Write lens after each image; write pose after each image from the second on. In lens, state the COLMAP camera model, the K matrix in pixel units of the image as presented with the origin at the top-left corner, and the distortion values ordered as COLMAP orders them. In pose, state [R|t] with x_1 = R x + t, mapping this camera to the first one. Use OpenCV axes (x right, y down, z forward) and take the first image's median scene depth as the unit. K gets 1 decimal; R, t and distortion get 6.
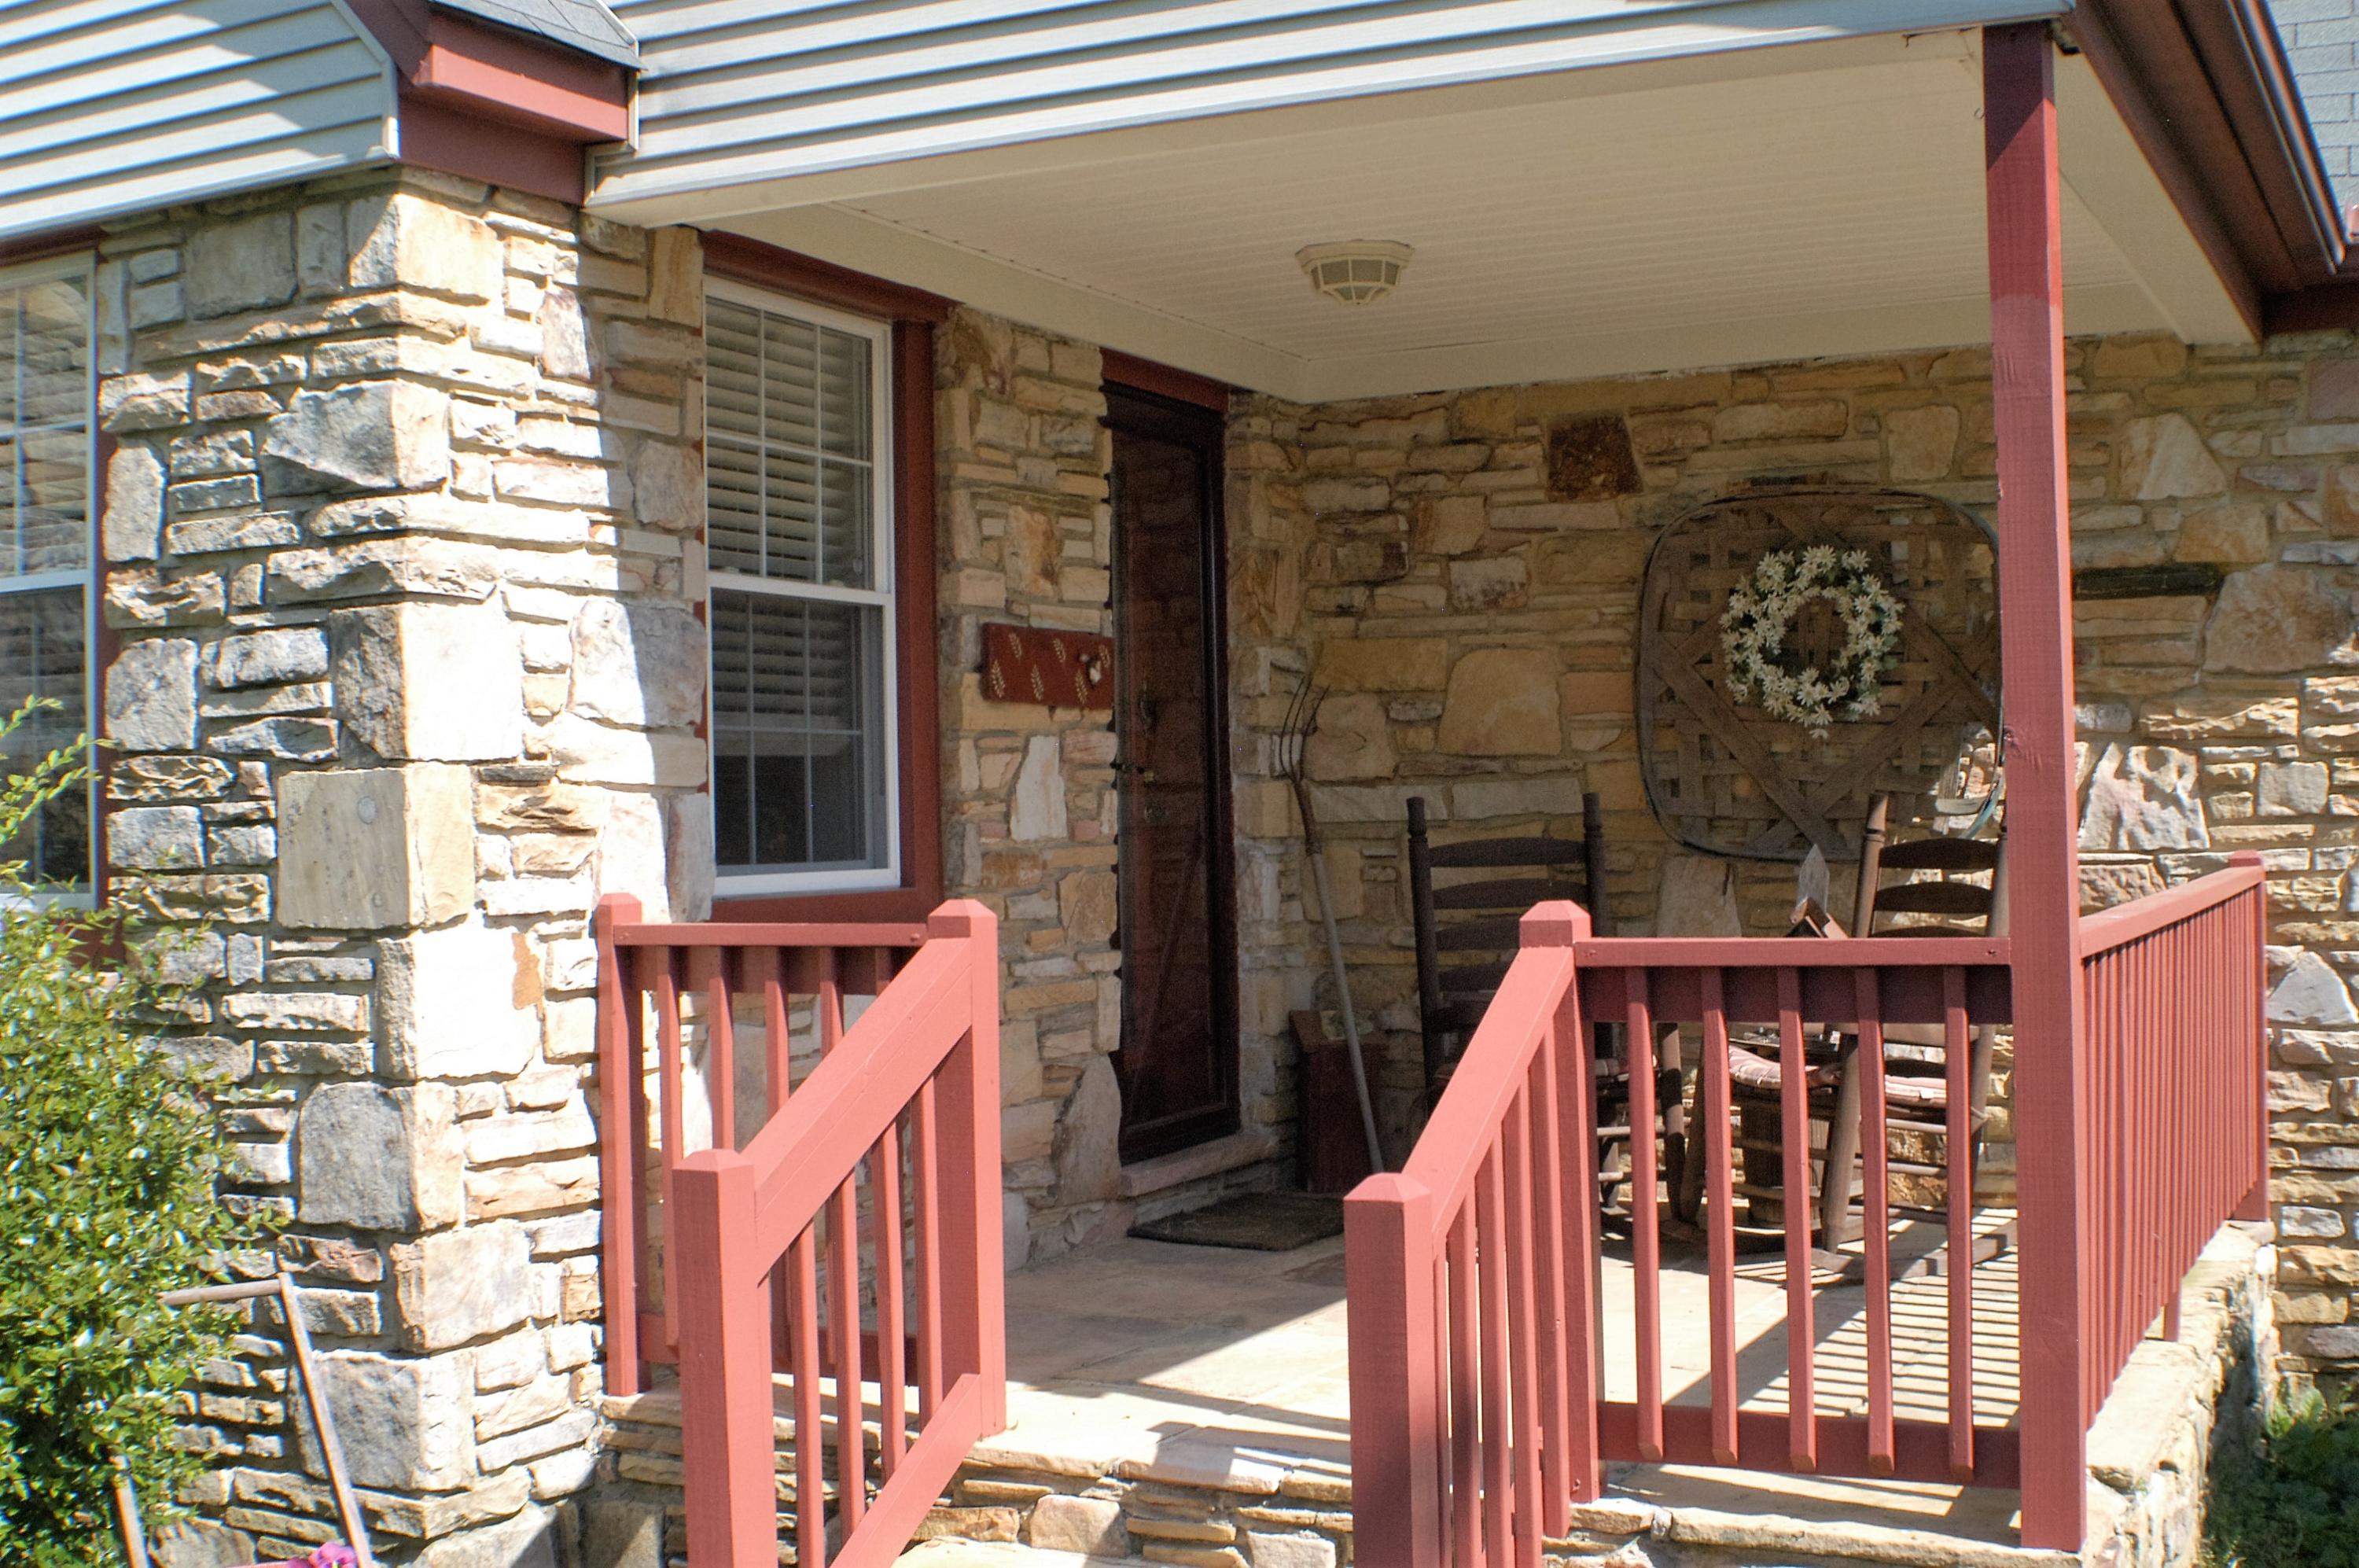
lens RADIAL K [[2743.8, 0, 1189.5], [0, 2743.8, 822.4], [0, 0, 1]] dist [-0.160320, 0.003333]
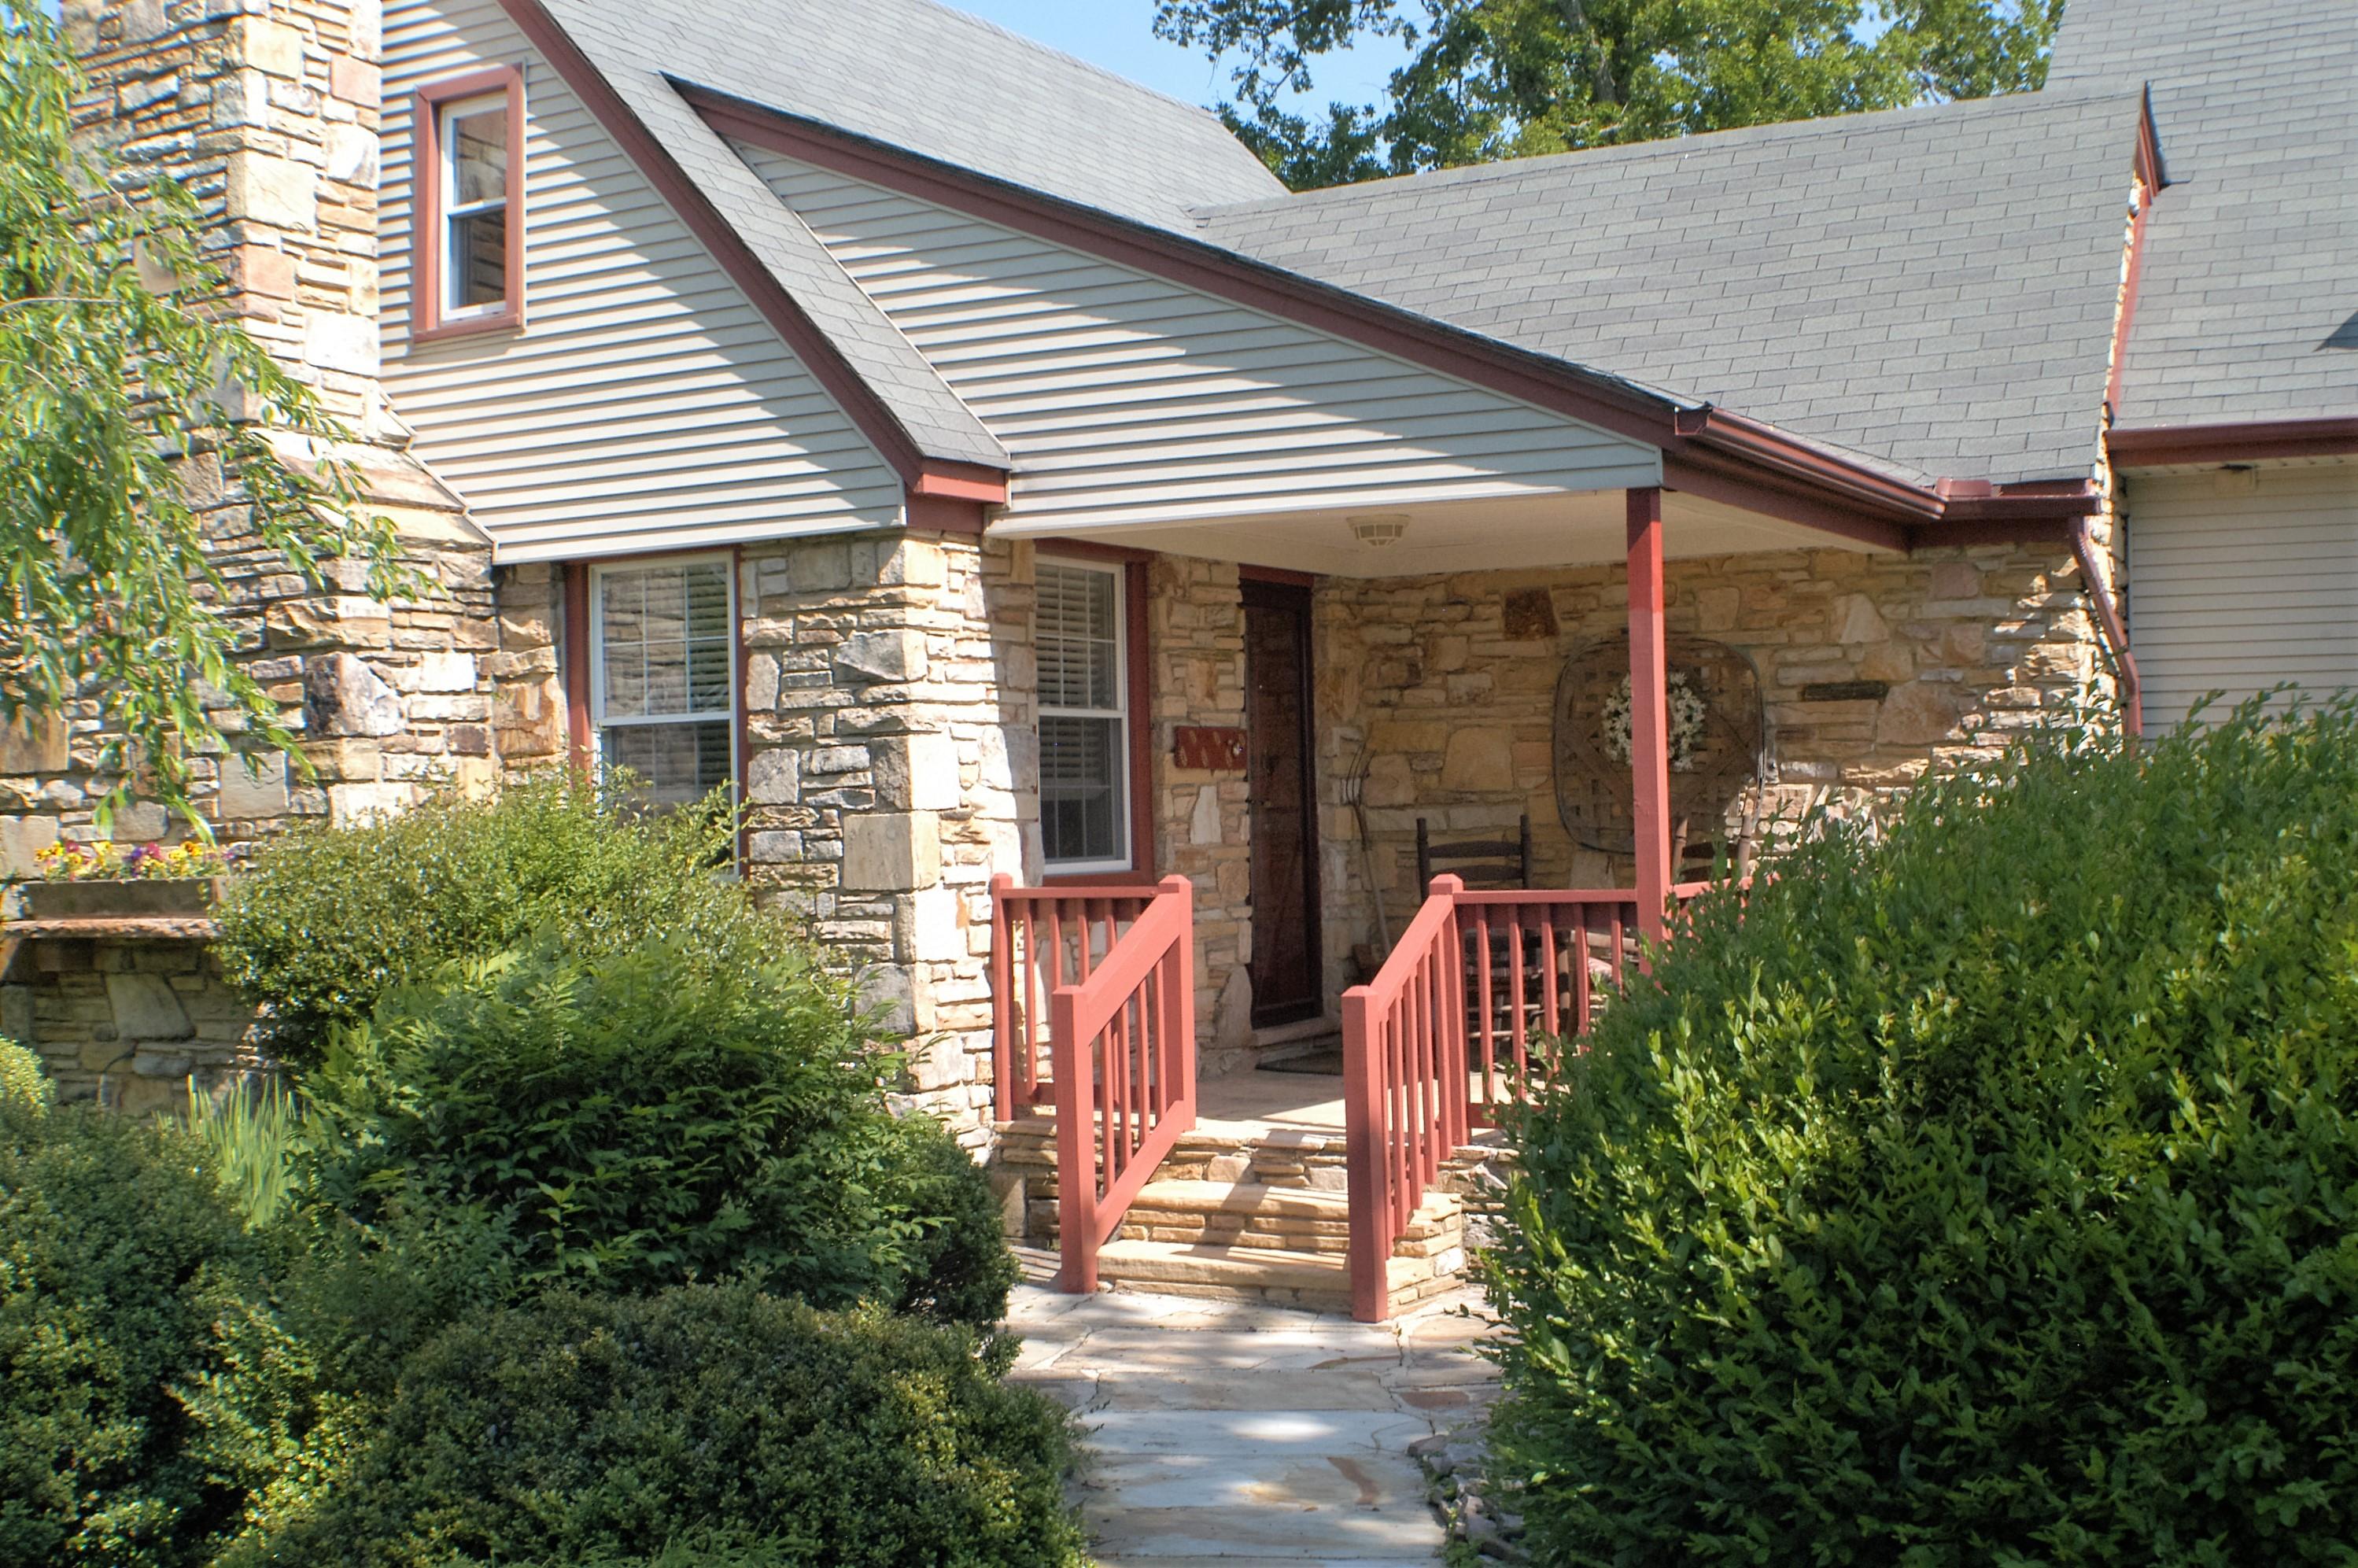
lens RADIAL K [[2742.5, 0, 1189.0], [0, 2742.5, 822.4], [0, 0, 1]] dist [-0.160320, 0.003333]
pose [[0.998765, -0.003449, -0.049562, 0.031190], [0.003651, 0.999985, 0.003976, -0.019614], [0.049547, -0.004152, 0.998763, -1.057748]]
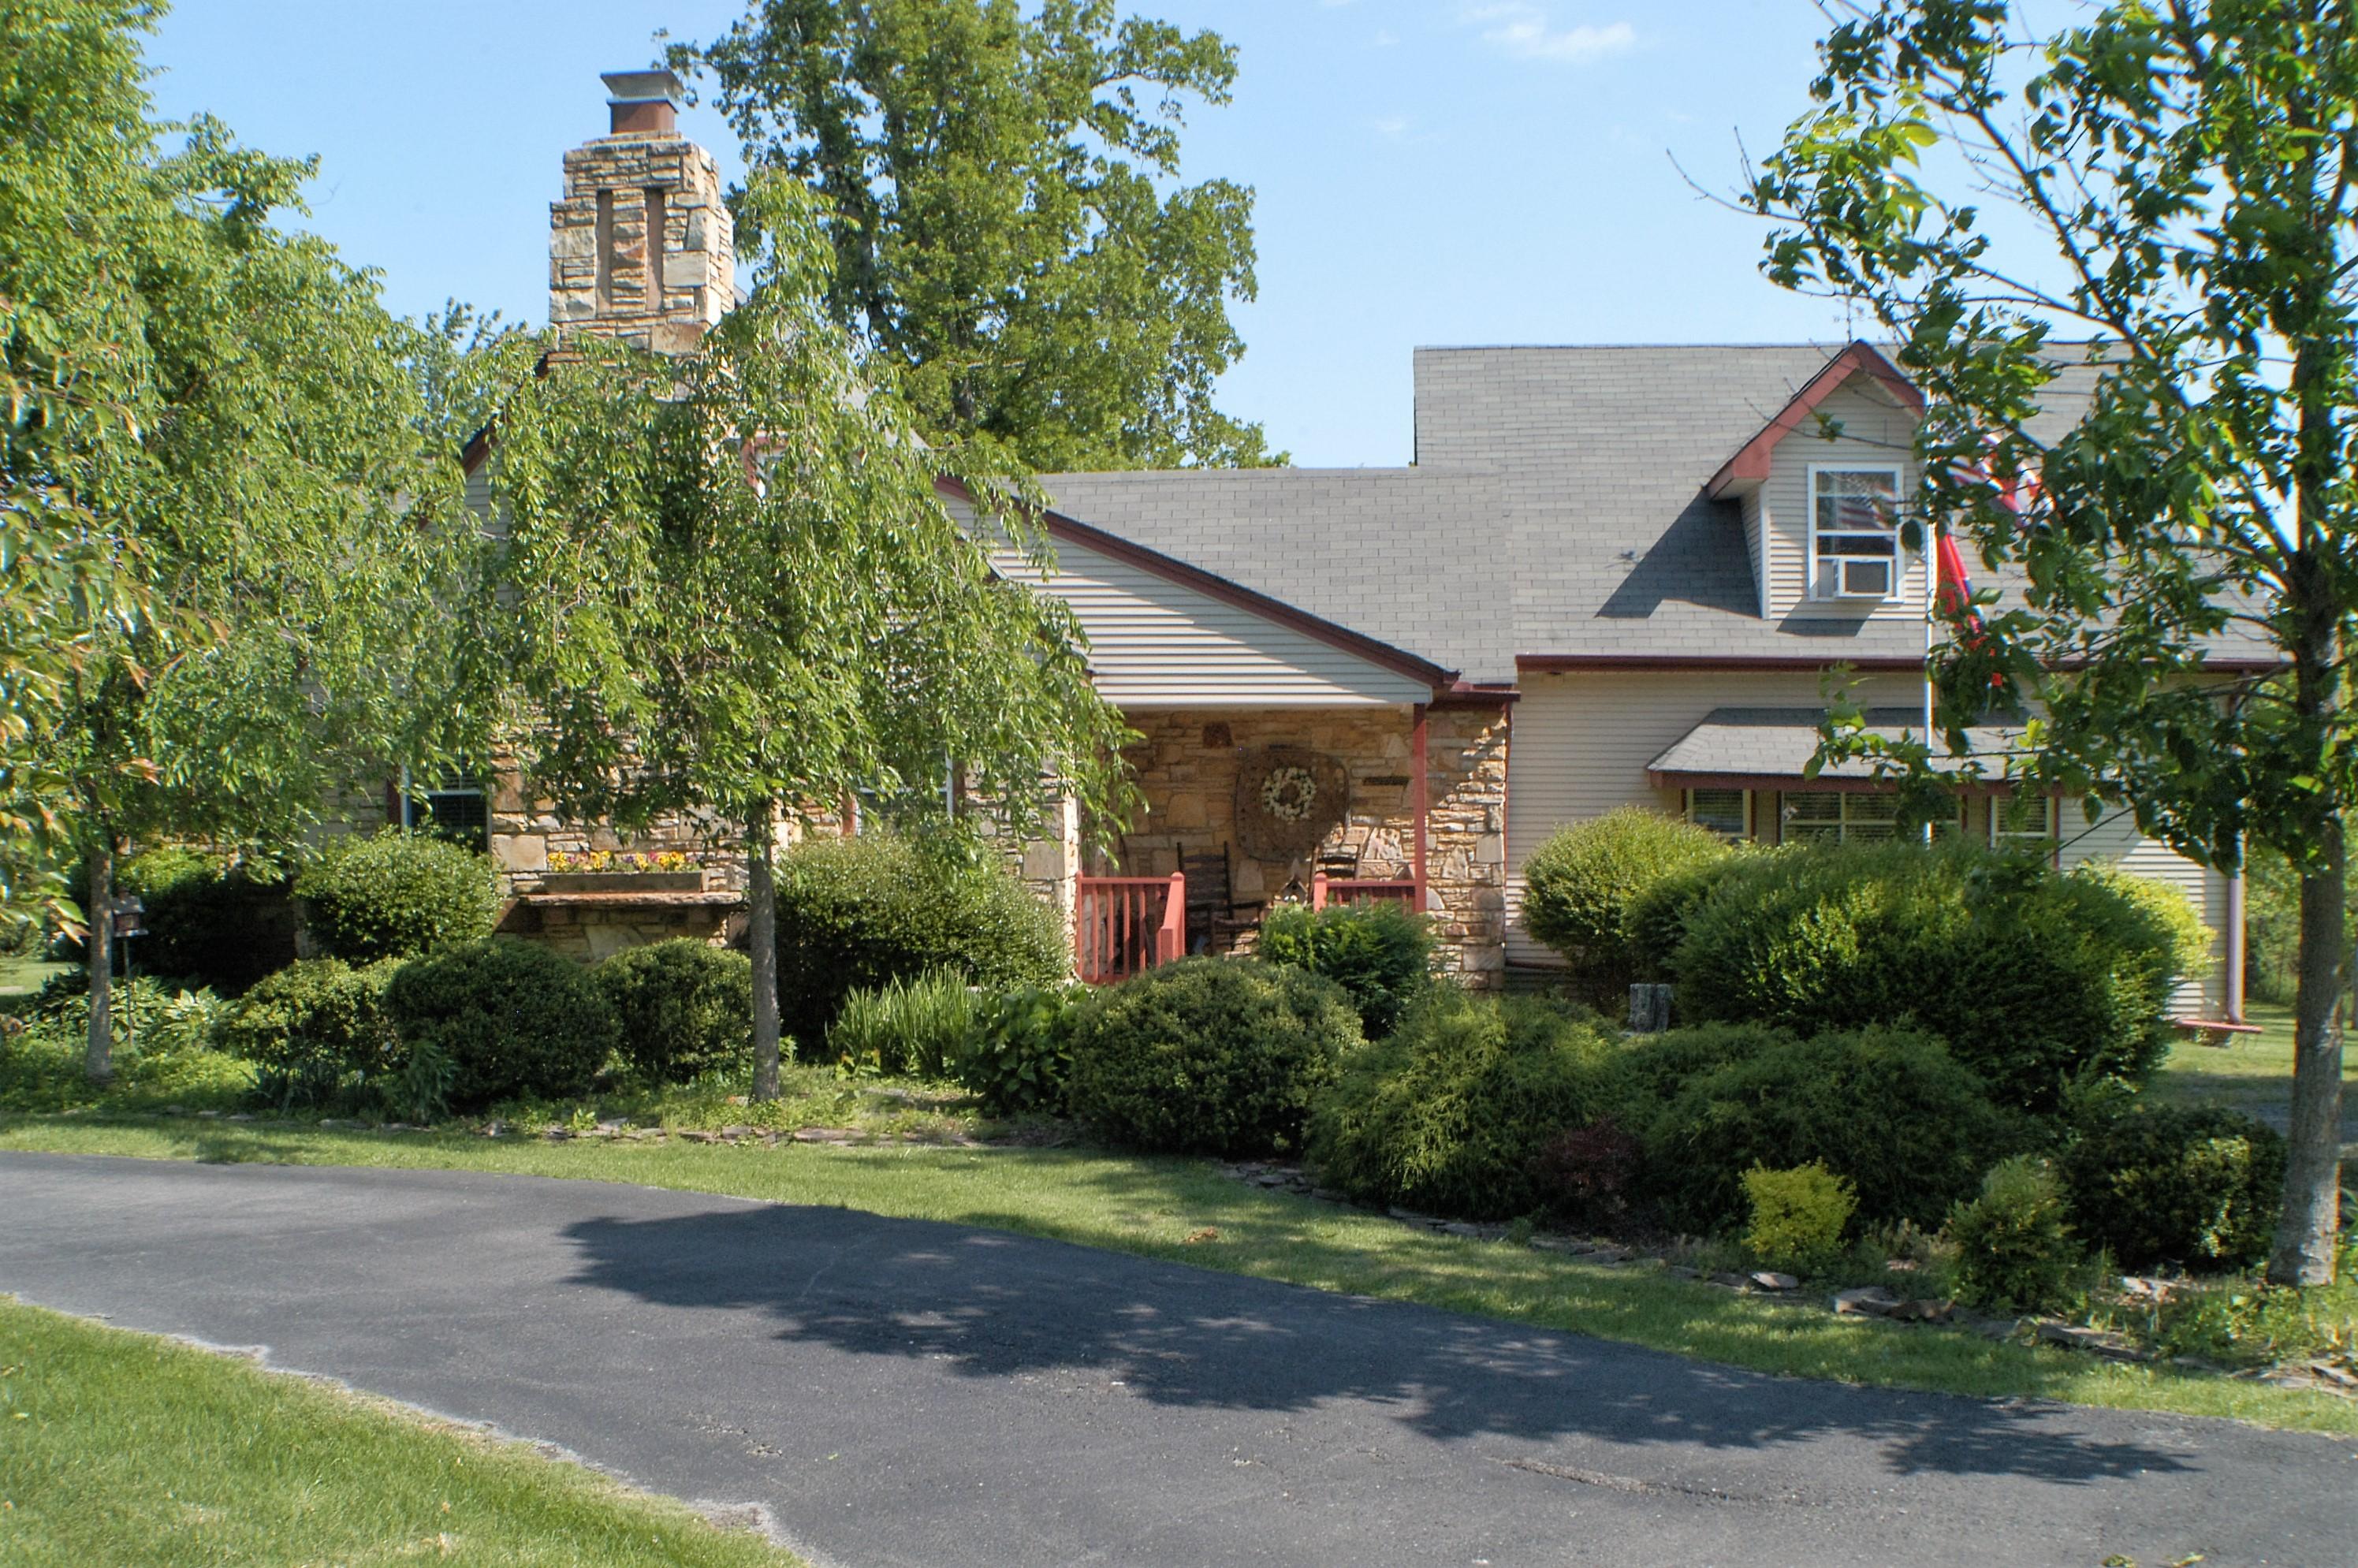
lens RADIAL K [[2424.2, 0, 1164.1], [0, 2424.2, 846.1], [0, 0, 1]] dist [-0.171712, 0.020874]
pose [[0.928794, 0.005793, 0.370552, -1.474624], [-0.012398, 0.999804, 0.015446, -0.070384], [-0.370390, -0.018940, 0.928683, -2.481590]]
